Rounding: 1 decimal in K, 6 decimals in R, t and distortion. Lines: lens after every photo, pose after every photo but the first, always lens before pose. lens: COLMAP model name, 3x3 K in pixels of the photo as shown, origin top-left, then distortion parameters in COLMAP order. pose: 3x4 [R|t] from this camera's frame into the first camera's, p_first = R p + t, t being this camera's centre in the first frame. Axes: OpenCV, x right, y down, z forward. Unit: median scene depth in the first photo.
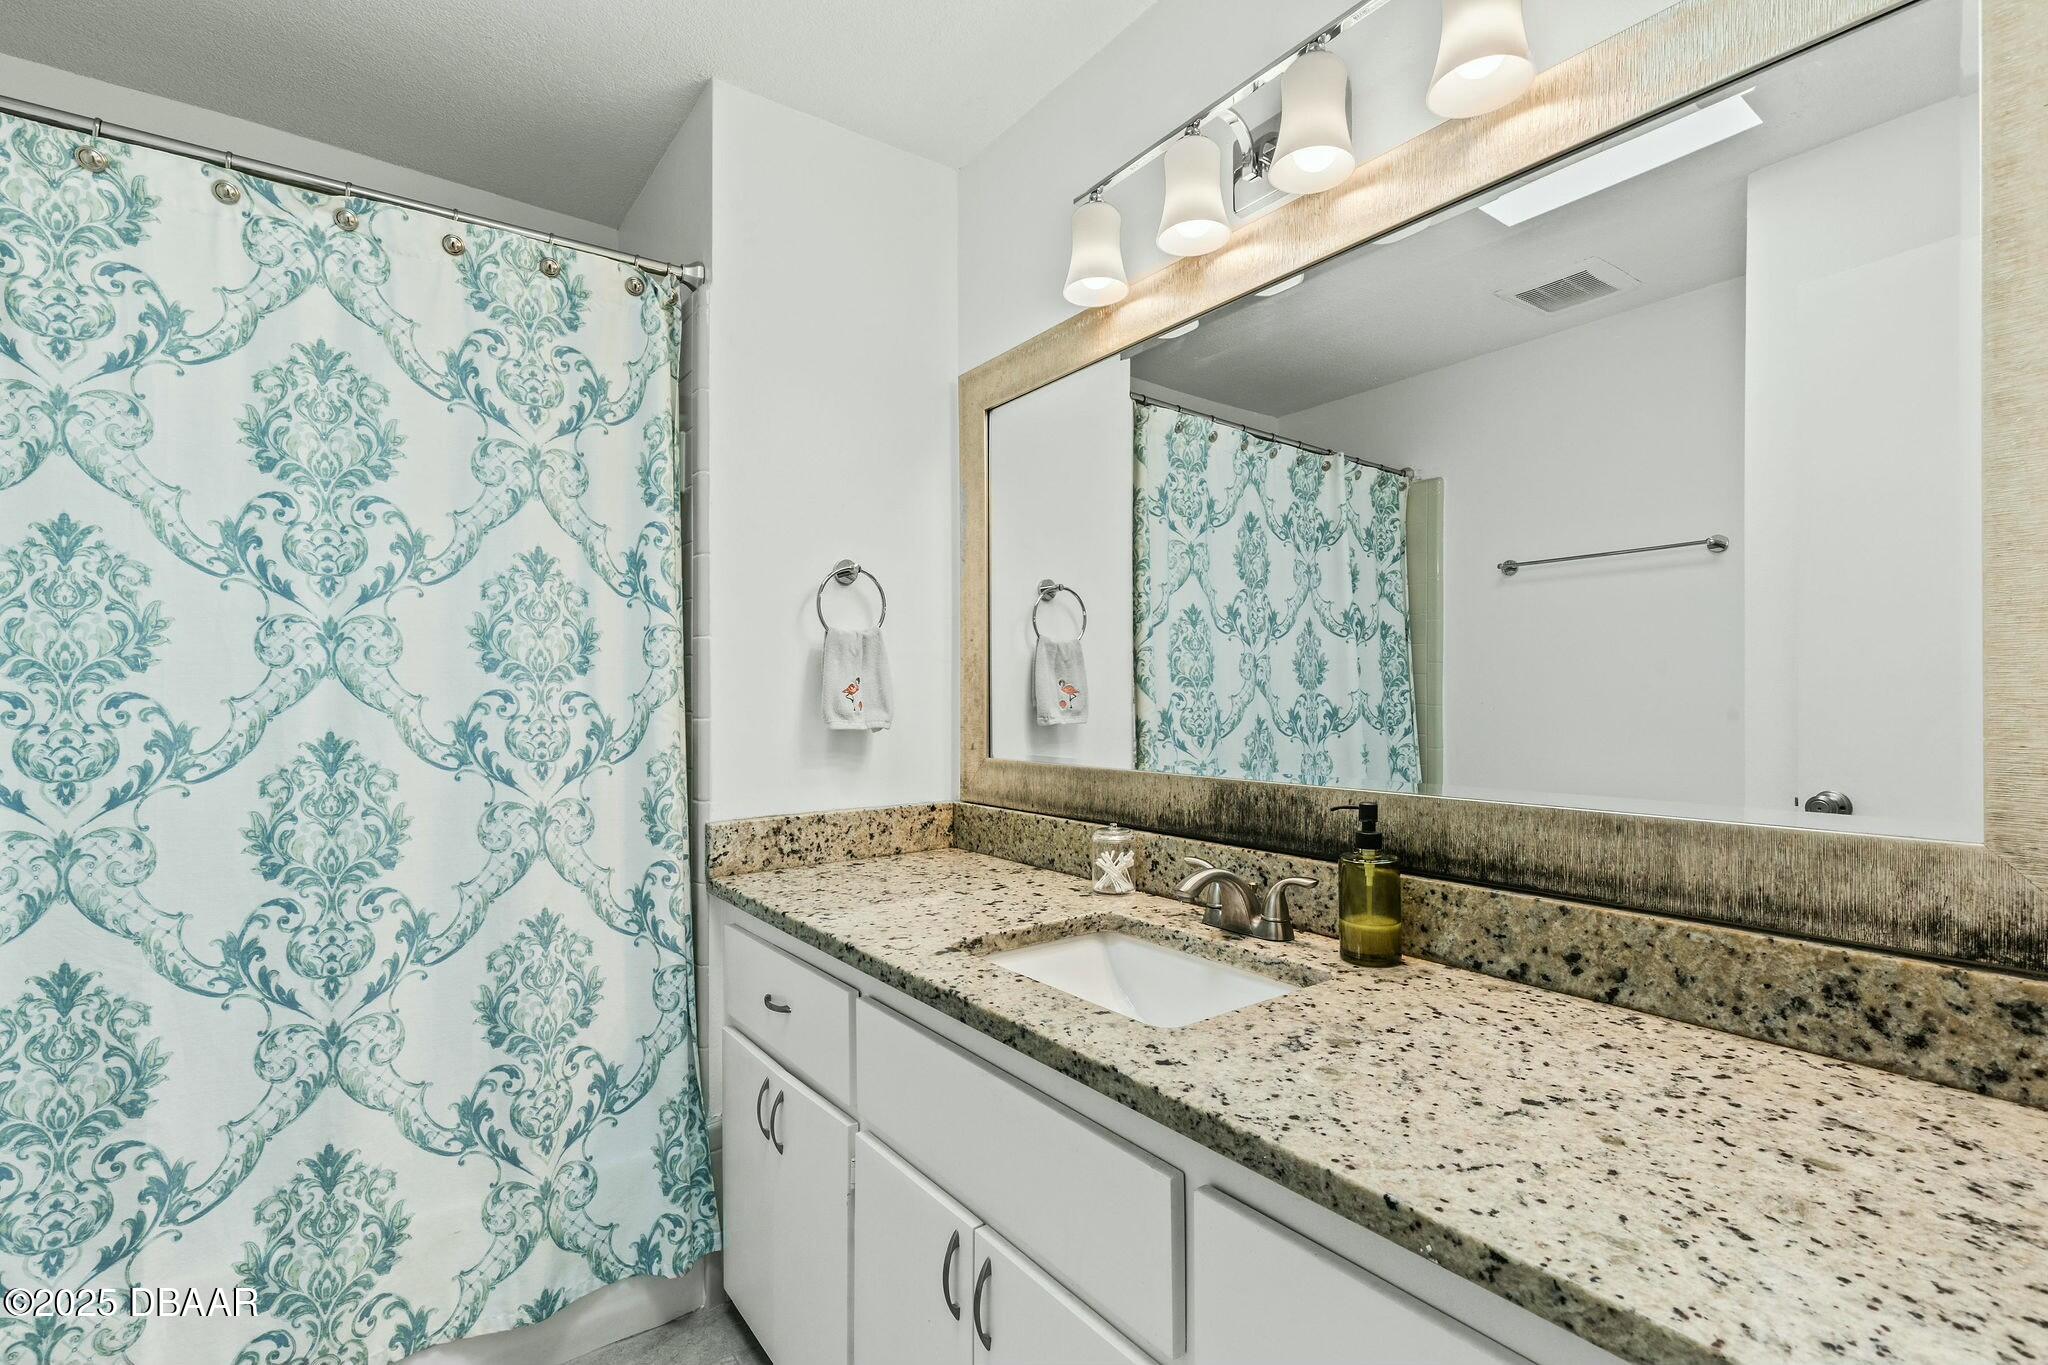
lens RADIAL K [[928.0, 0, 1032.5], [0, 928.0, 691.5], [0, 0, 1]] dist [0.011143, -0.002082]
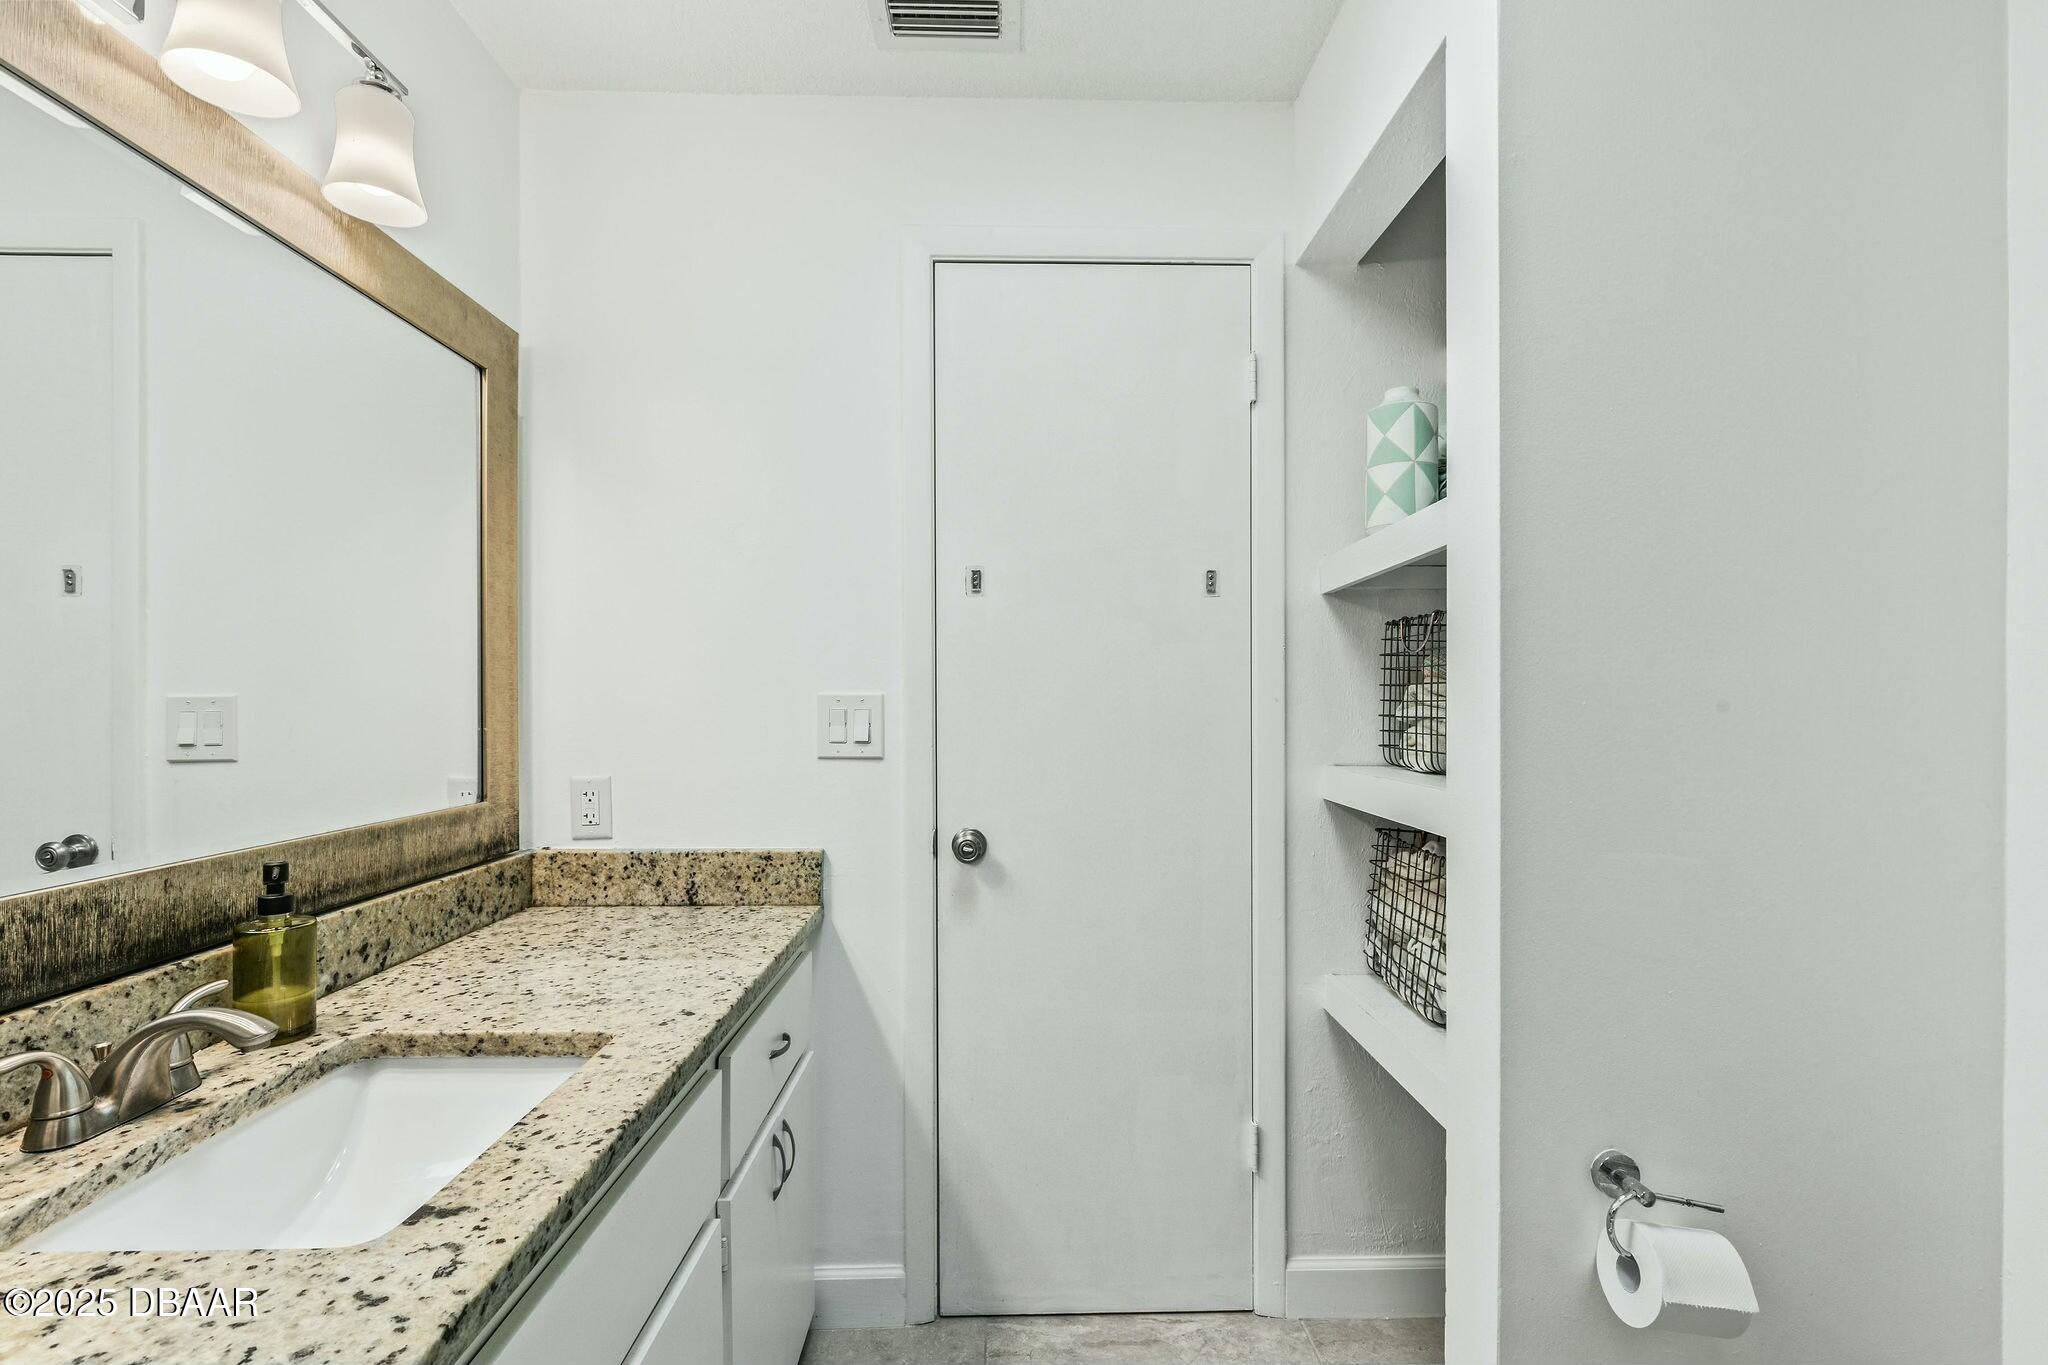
lens RADIAL K [[928.0, 0, 1027.8], [0, 928.0, 691.3], [0, 0, 1]] dist [0.011143, -0.002082]
pose [[-0.807253, 0.010505, 0.590112, -0.917461], [0.003480, 0.999909, -0.013039, -0.036457], [-0.590195, -0.008472, -0.807216, 1.585934]]
